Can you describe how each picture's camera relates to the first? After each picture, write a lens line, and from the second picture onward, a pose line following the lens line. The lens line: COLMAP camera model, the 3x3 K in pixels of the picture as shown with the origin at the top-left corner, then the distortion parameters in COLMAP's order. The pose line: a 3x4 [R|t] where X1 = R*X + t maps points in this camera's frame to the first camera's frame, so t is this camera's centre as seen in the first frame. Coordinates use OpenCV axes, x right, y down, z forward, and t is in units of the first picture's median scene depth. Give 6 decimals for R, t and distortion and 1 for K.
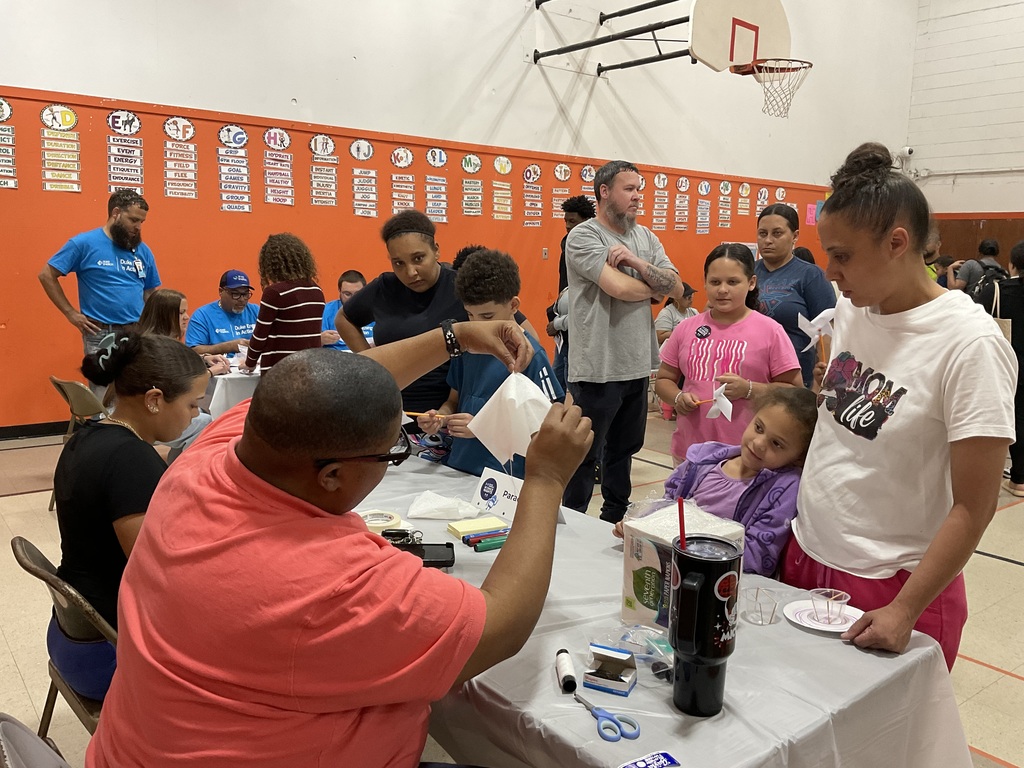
lens RADIAL K [[861.5, 0, 544.4], [0, 861.5, 386.6], [0, 0, 1]] dist [0.074219, -0.157017]
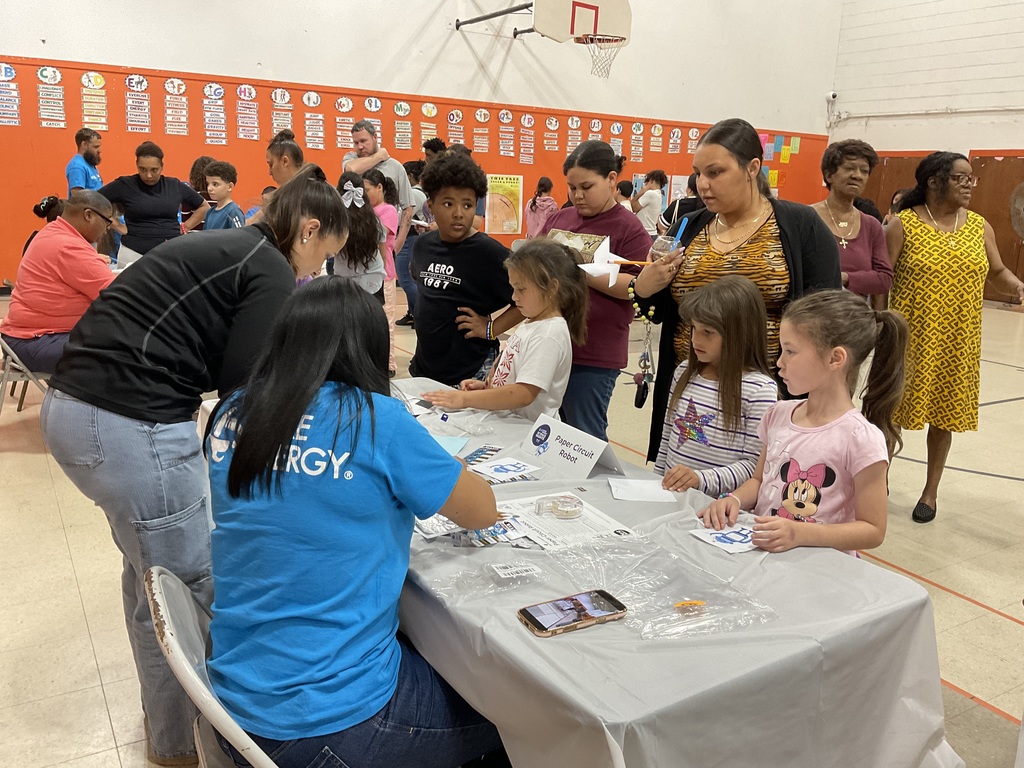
lens RADIAL K [[861.5, 0, 544.4], [0, 861.5, 386.6], [0, 0, 1]] dist [0.074219, -0.157017]
pose [[0.993545, 0.039756, -0.106247, 0.318876], [-0.031983, 0.996754, 0.073880, 0.066638], [0.108839, -0.070005, 0.991591, -0.354055]]
